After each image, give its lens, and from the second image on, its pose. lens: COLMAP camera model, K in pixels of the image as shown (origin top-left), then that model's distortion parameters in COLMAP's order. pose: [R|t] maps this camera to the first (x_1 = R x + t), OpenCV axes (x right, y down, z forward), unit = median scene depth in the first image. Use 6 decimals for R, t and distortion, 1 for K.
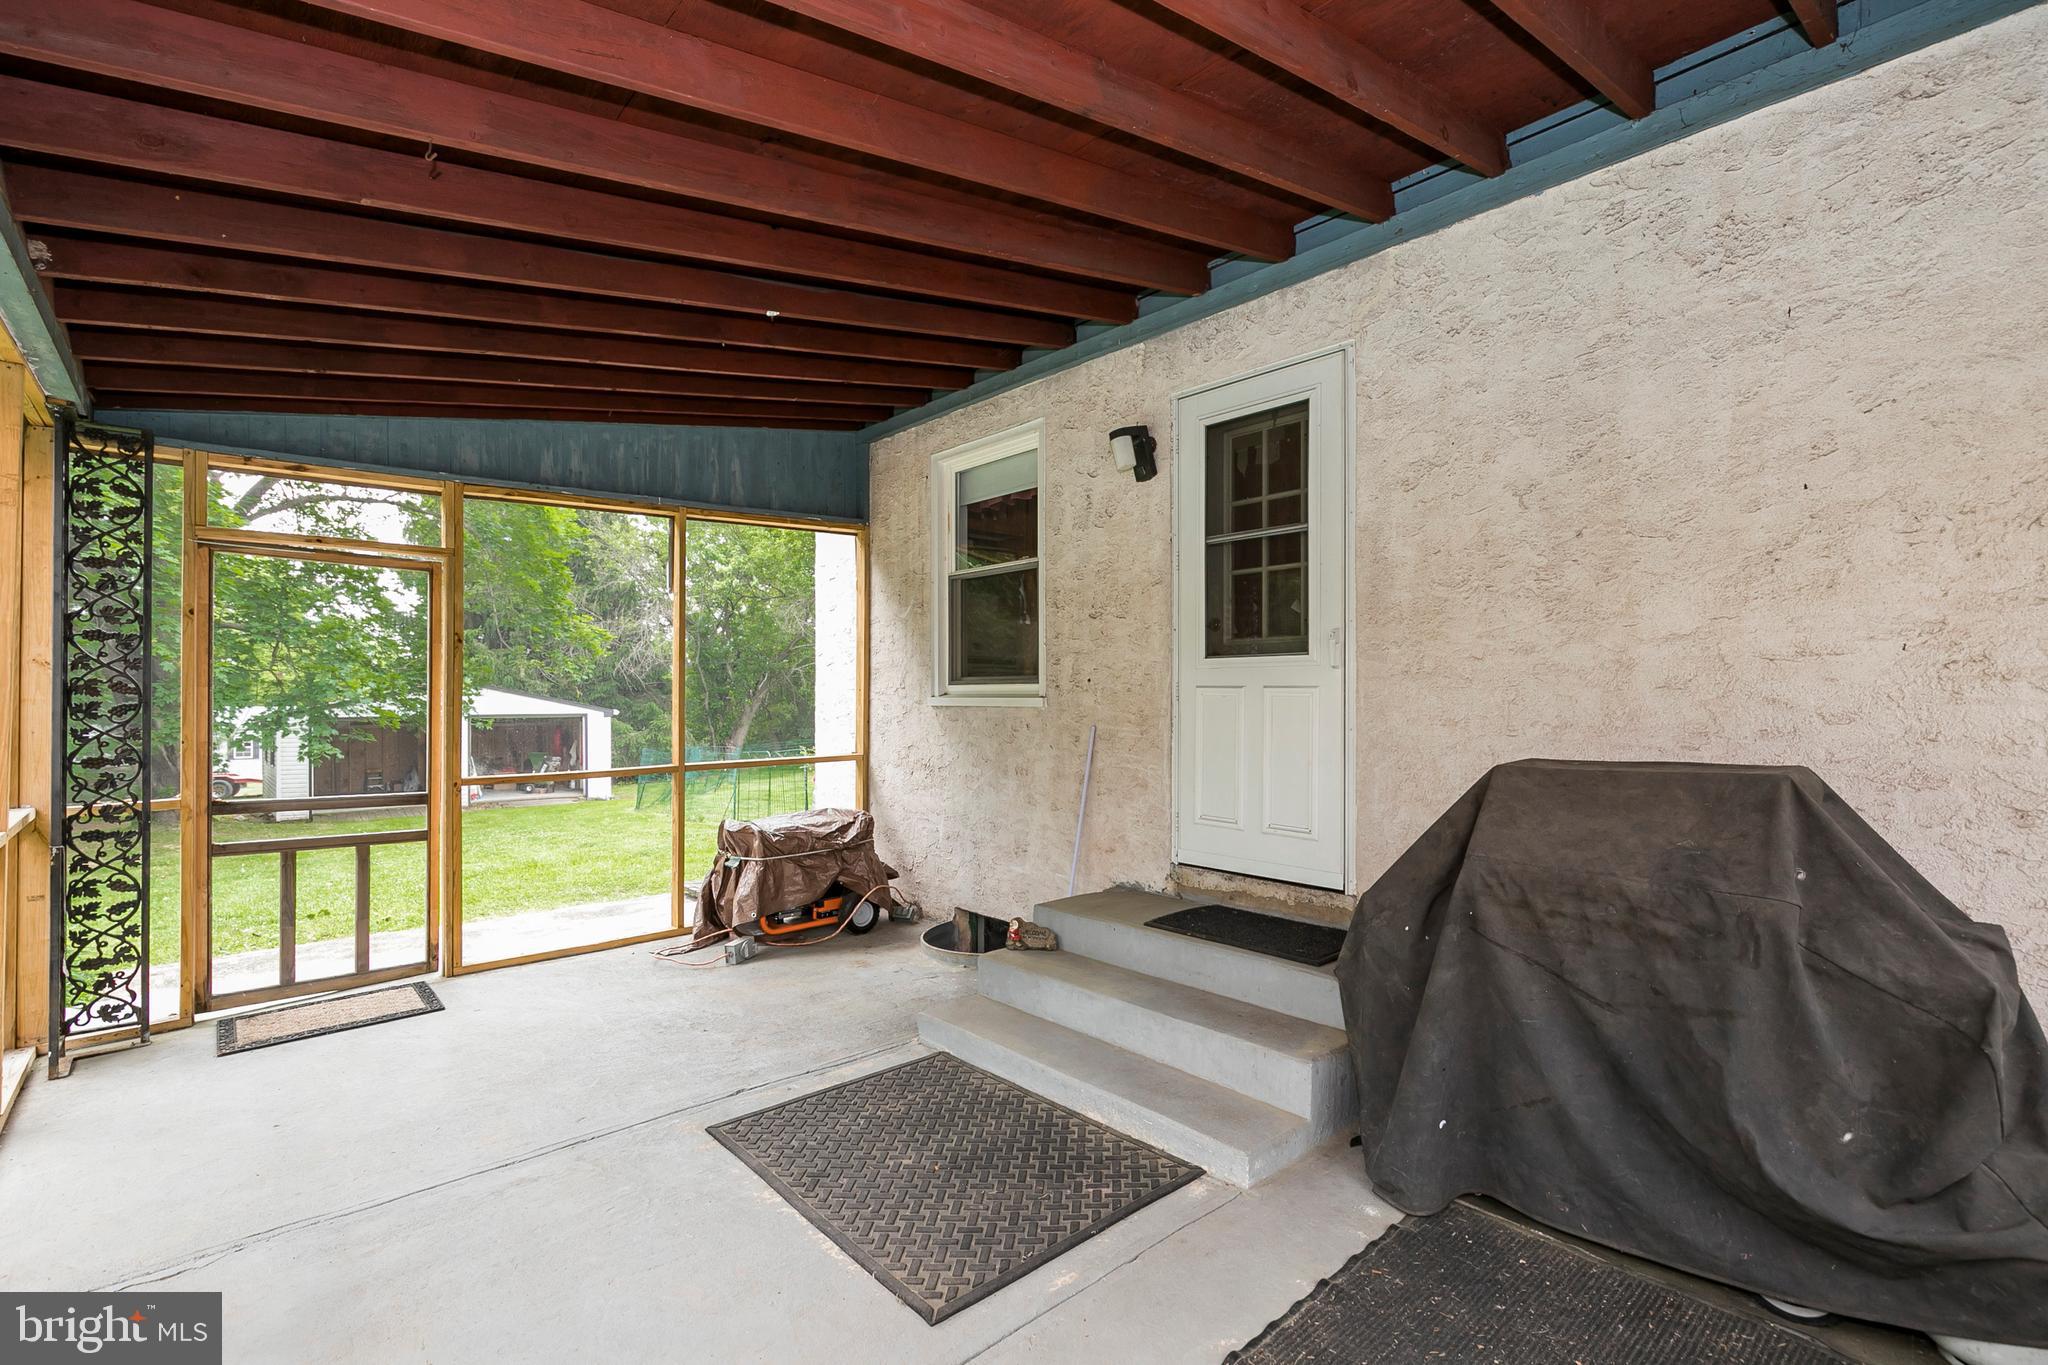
lens RADIAL K [[940.7, 0, 1018.0], [0, 940.7, 689.3], [0, 0, 1]] dist [-0.003950, -0.000425]
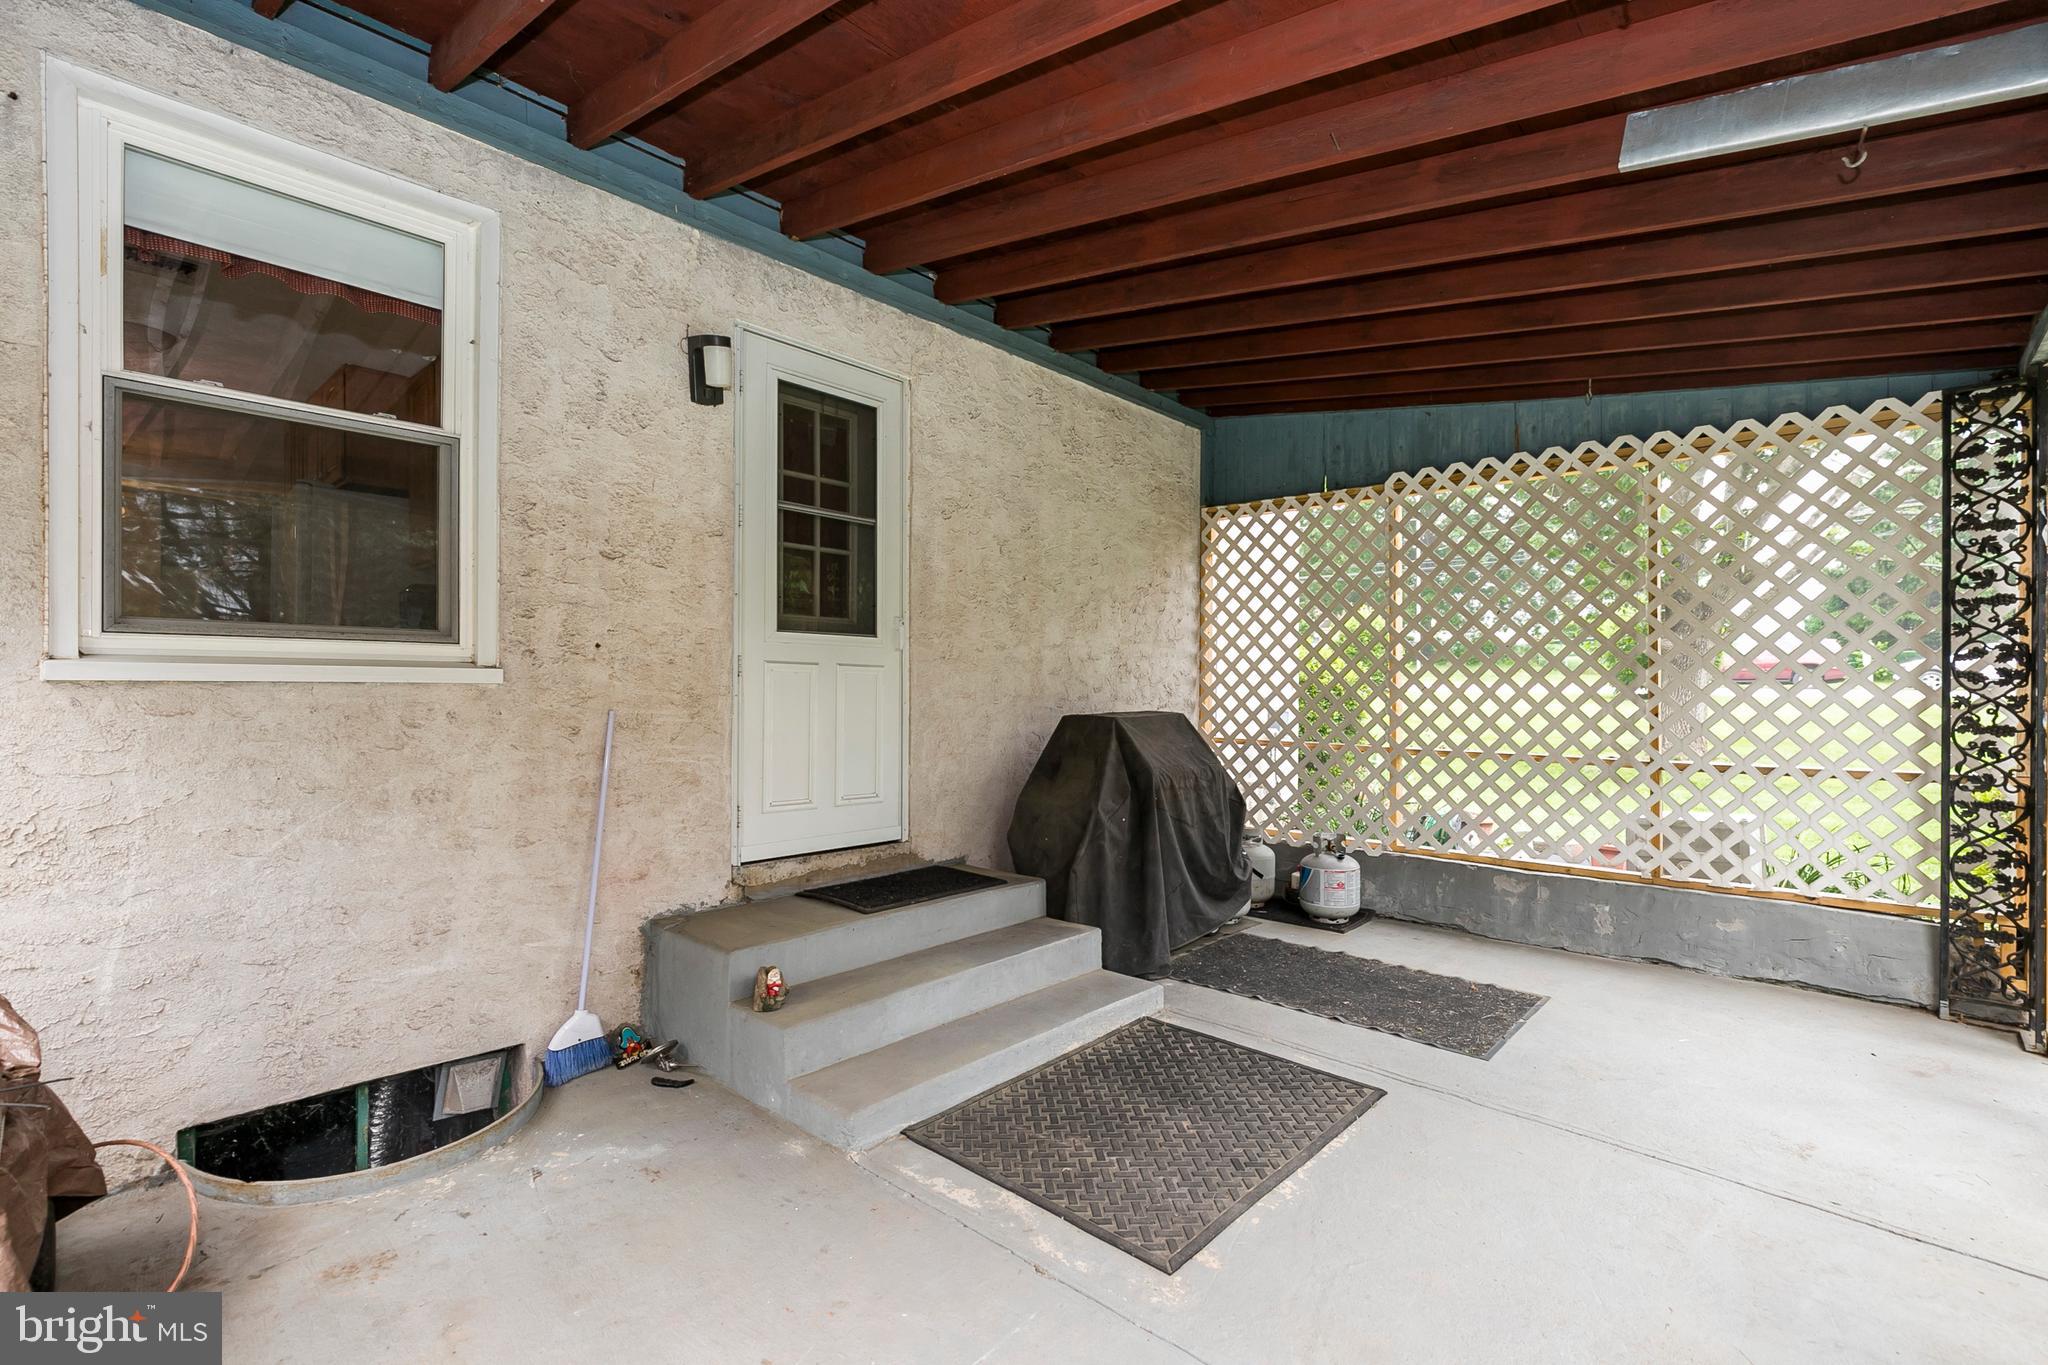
lens RADIAL K [[940.7, 0, 1017.8], [0, 940.7, 690.0], [0, 0, 1]] dist [-0.003950, -0.000425]
pose [[-0.124126, 0.000709, 0.992266, -0.752530], [-0.012896, 0.999914, -0.002328, 0.023939], [-0.992183, -0.013085, -0.124106, 0.889752]]
